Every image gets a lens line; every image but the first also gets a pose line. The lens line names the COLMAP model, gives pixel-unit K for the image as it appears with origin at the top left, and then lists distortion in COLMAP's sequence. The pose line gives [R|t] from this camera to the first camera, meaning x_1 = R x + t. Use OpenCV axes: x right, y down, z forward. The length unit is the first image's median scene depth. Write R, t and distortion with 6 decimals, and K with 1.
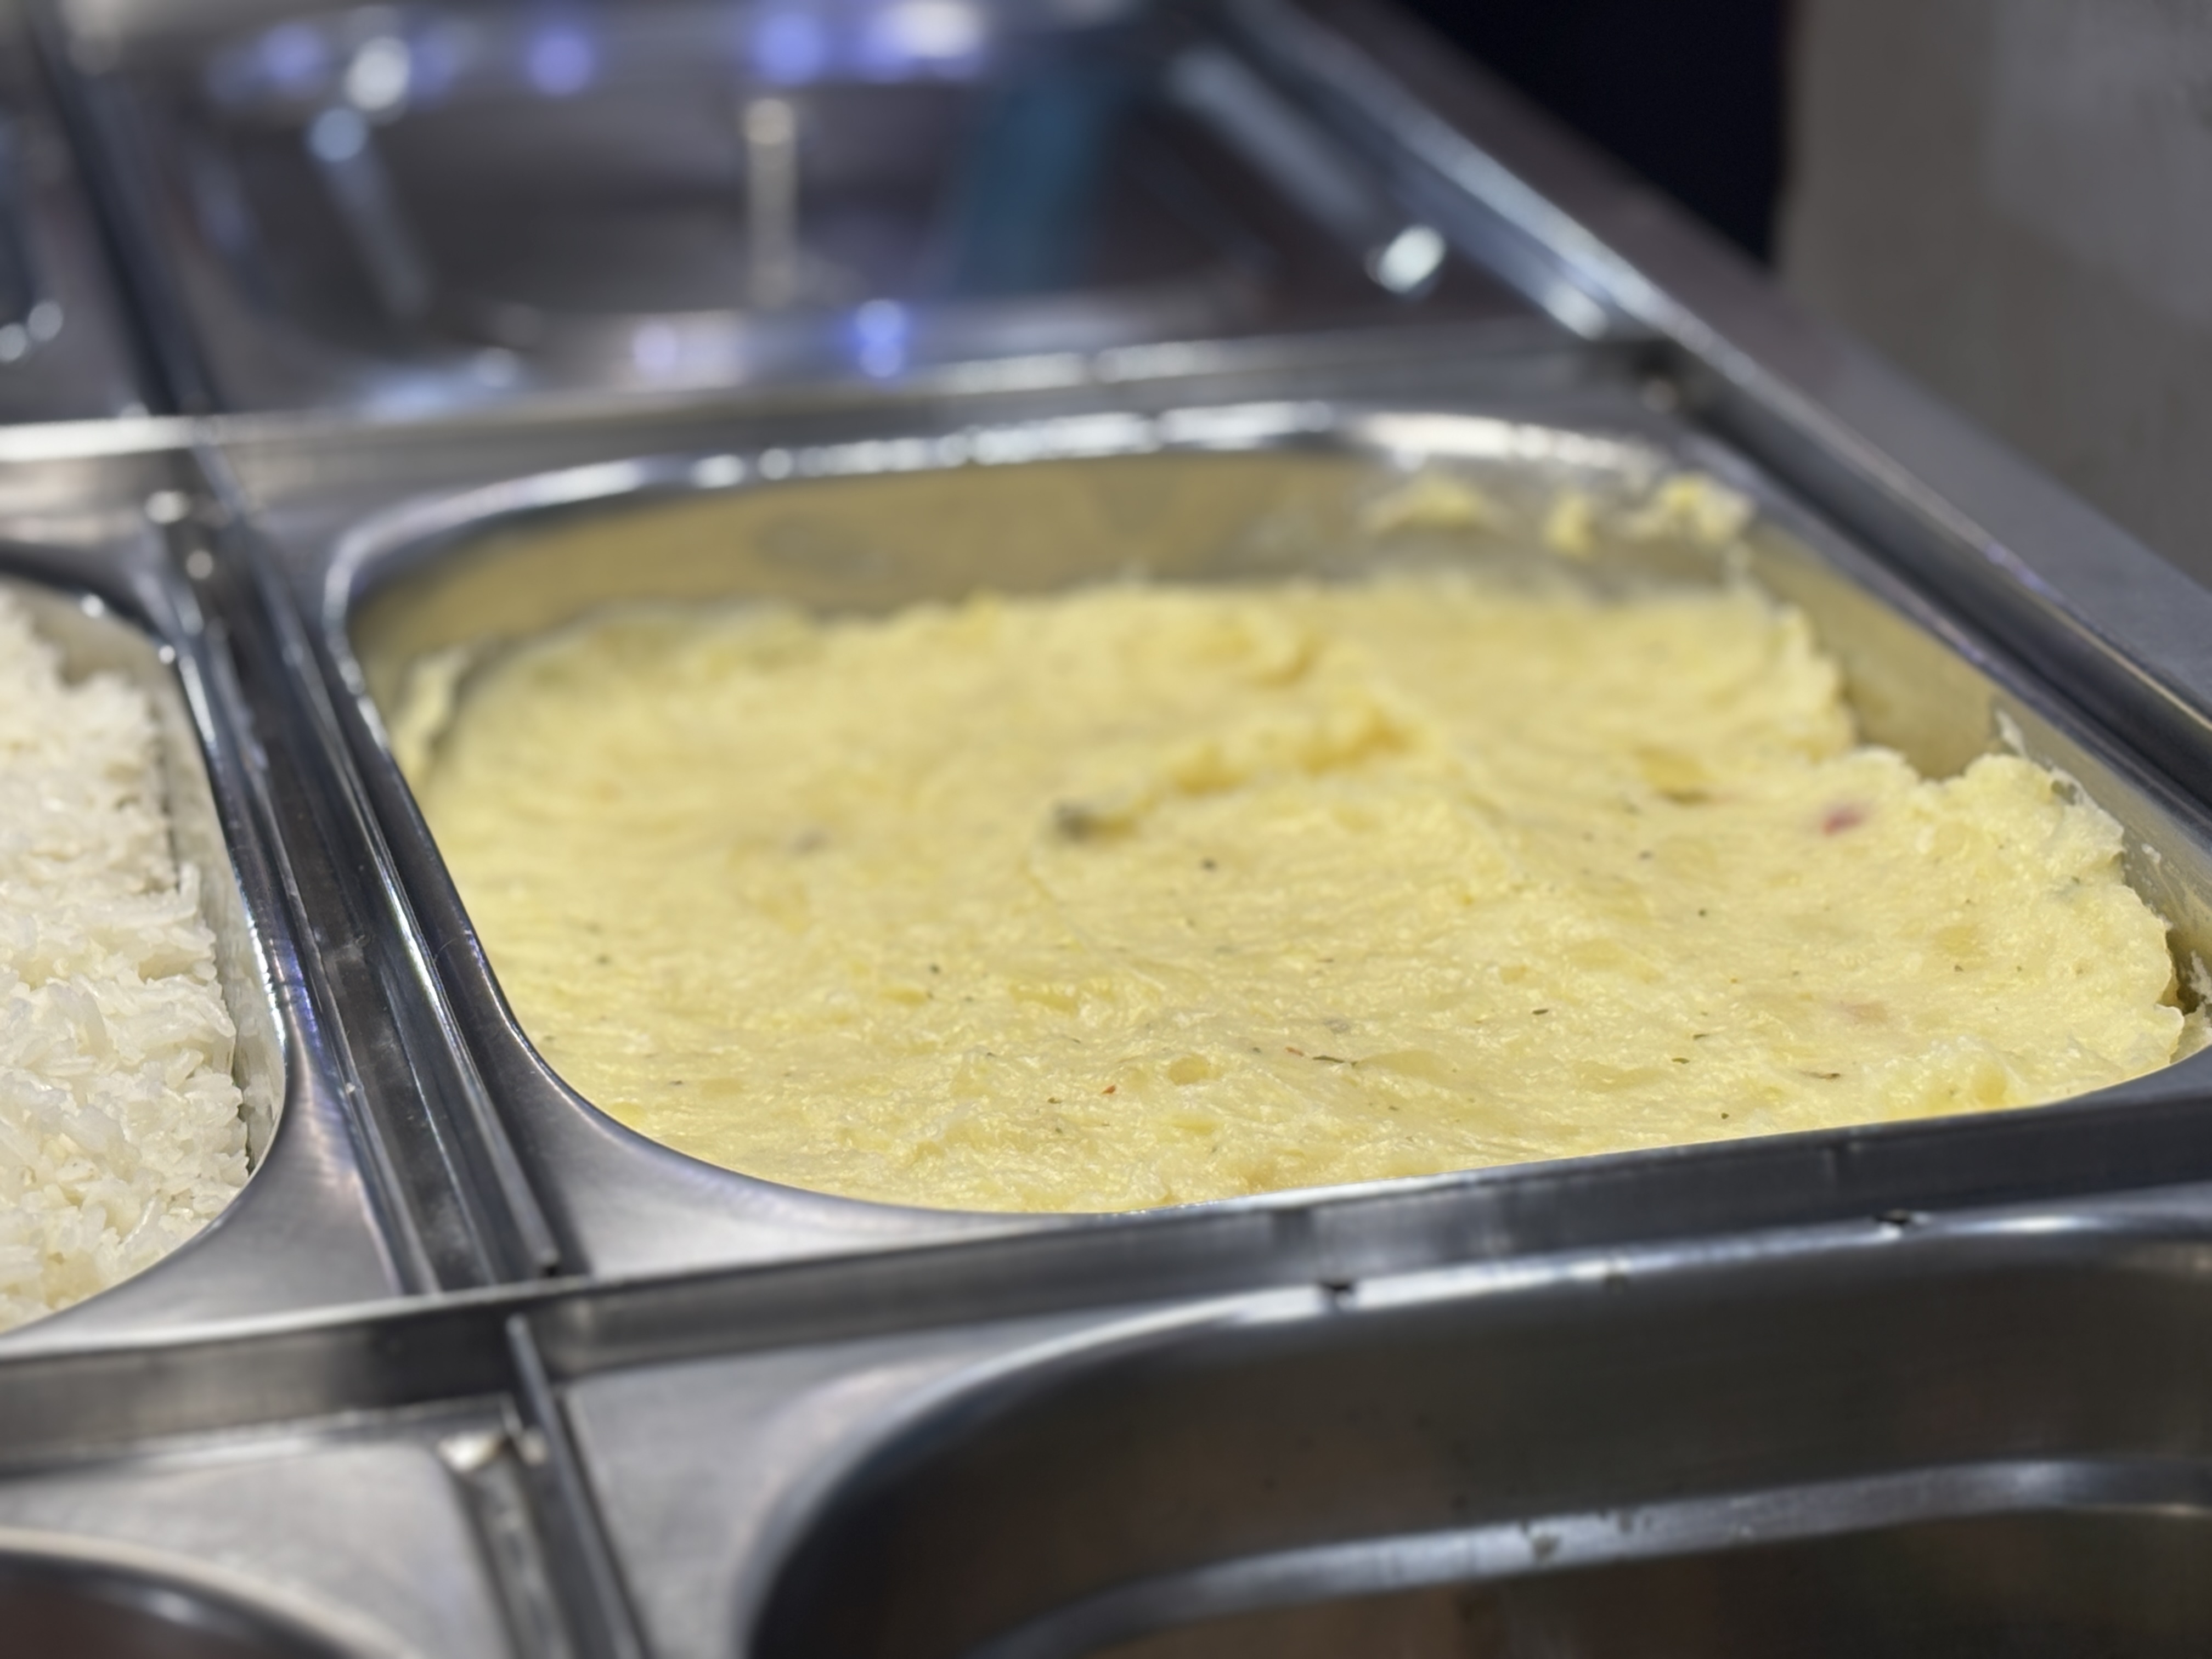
lens RADIAL K [[5045.3, 0, 1106.0], [0, 5045.3, 829.5], [0, 0, 1]] dist [0.042898, -0.034976]
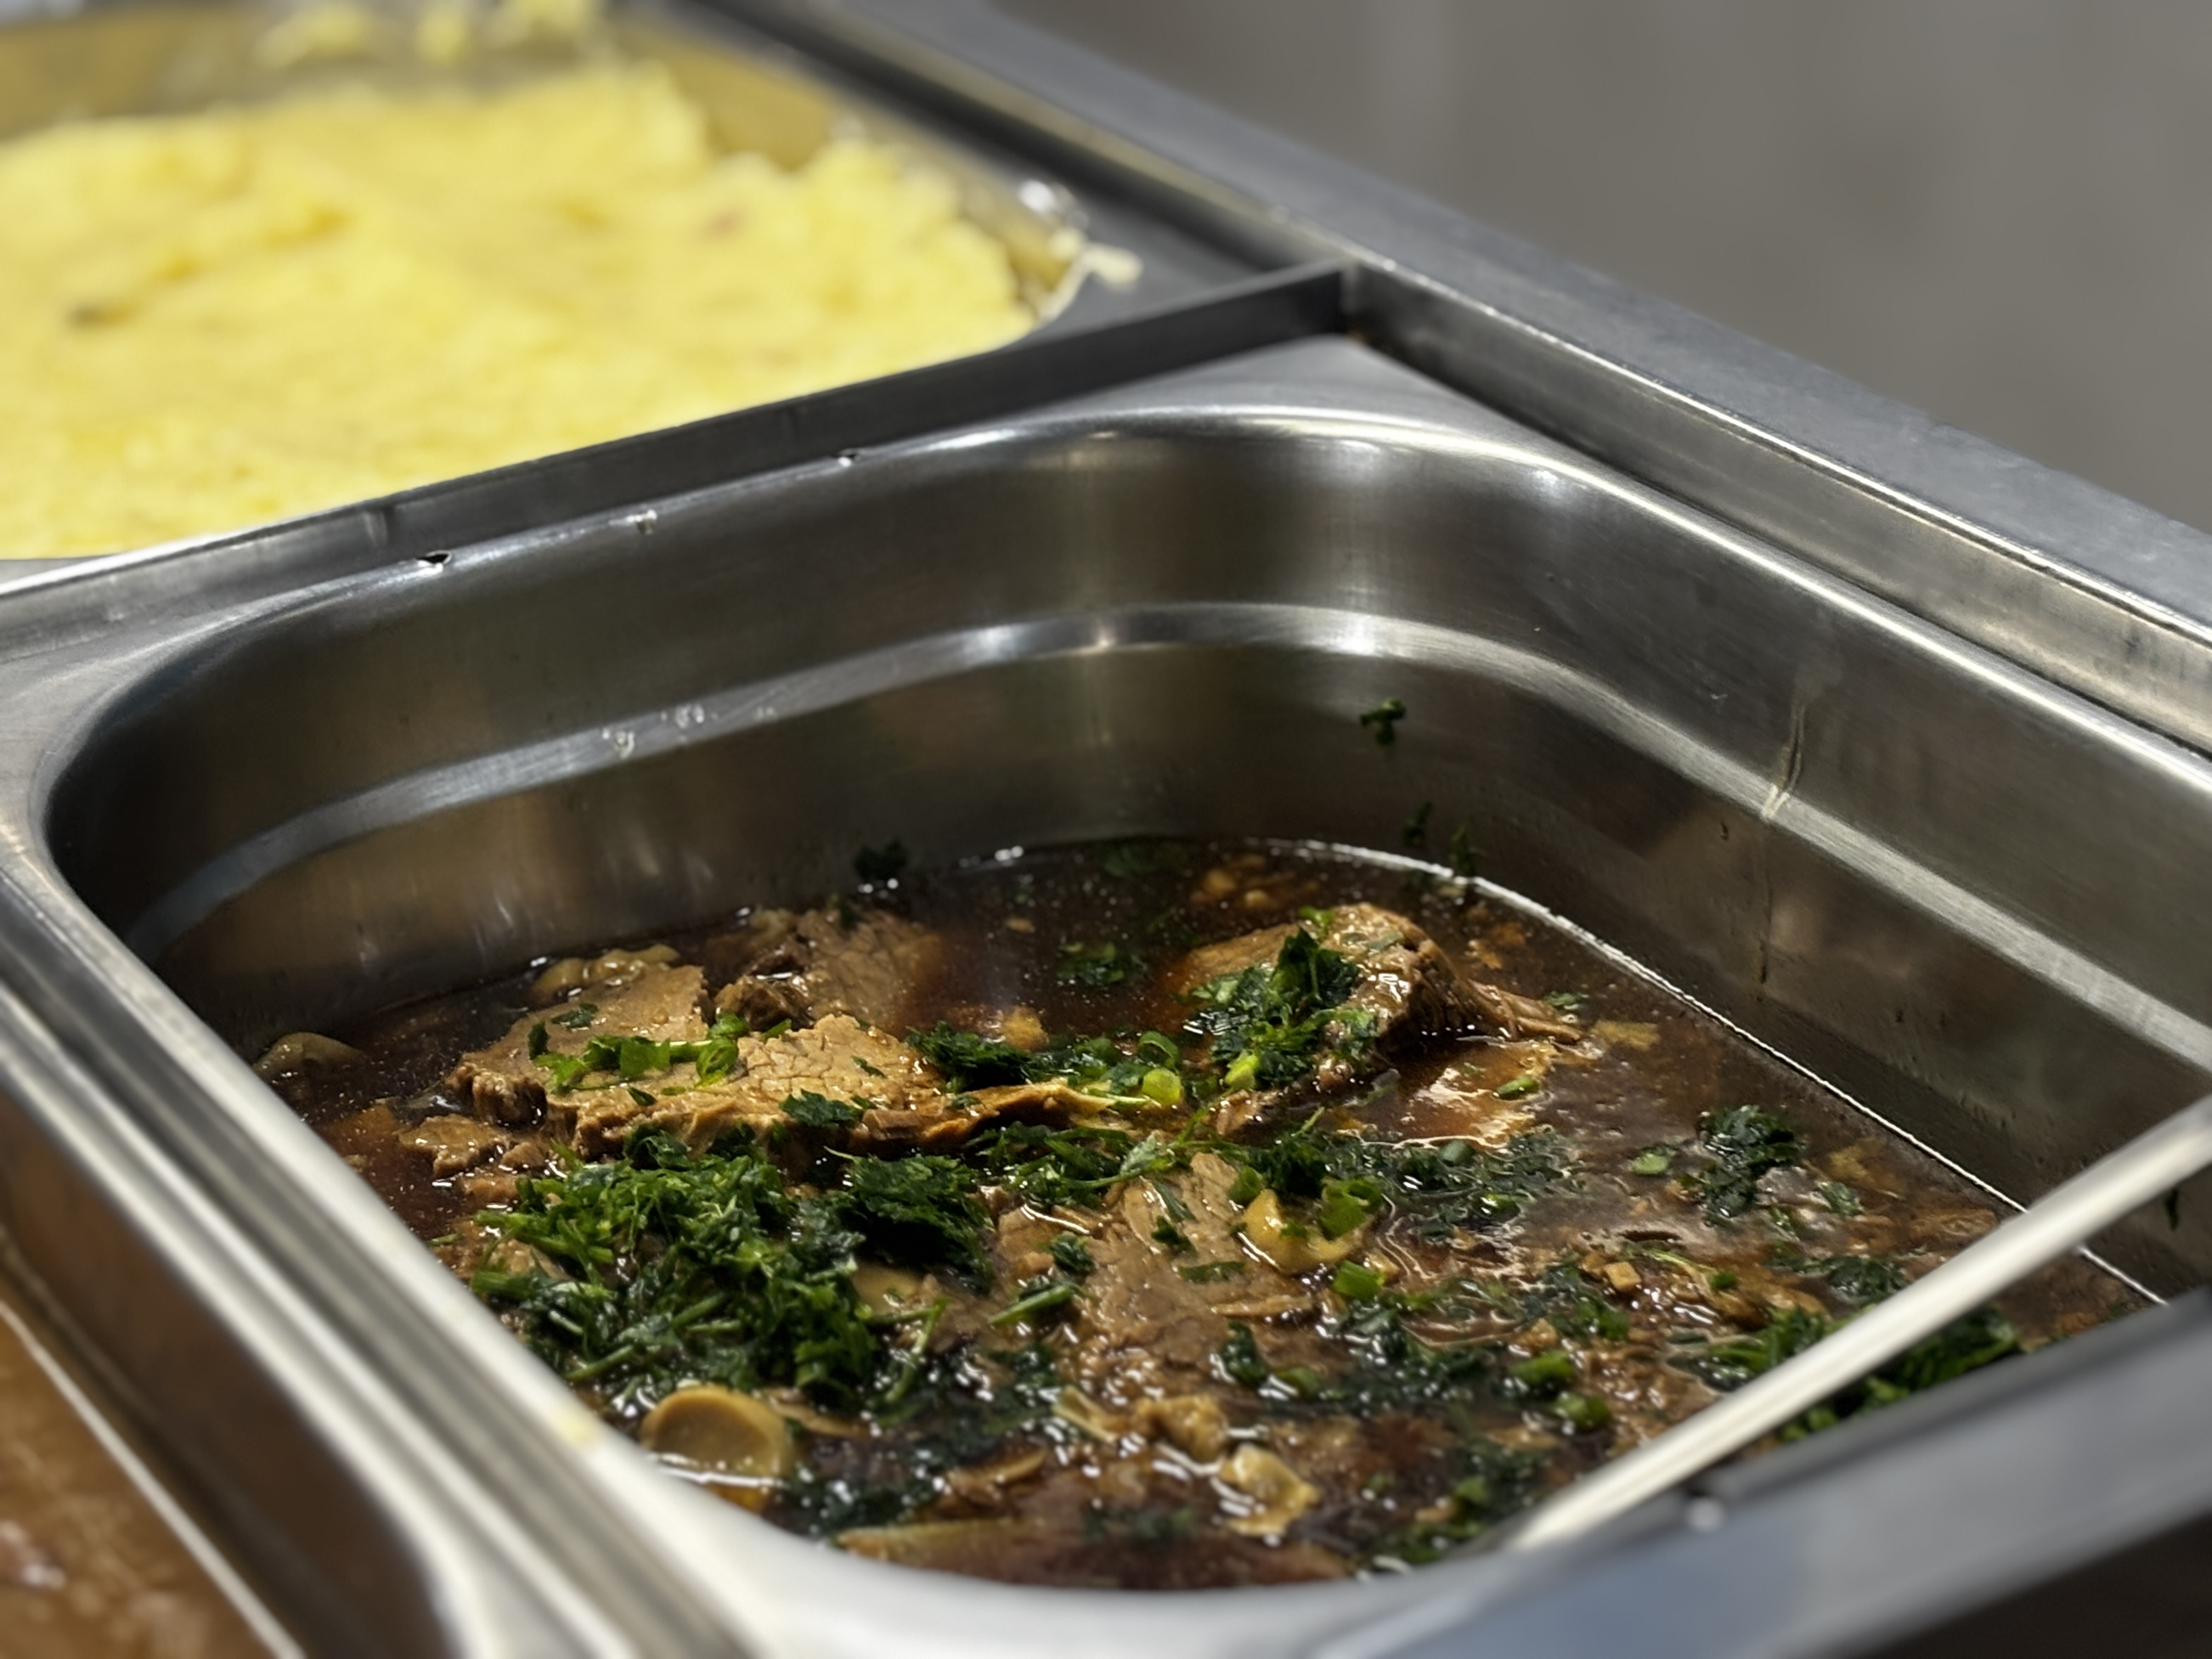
lens RADIAL K [[5045.3, 0, 1106.0], [0, 5045.3, 829.5], [0, 0, 1]] dist [0.042898, -0.034976]
pose [[0.957716, -0.168850, 0.232959, -0.072986], [0.157273, 0.985242, 0.067547, 0.074016], [-0.240926, -0.028053, 0.970138, -0.196402]]
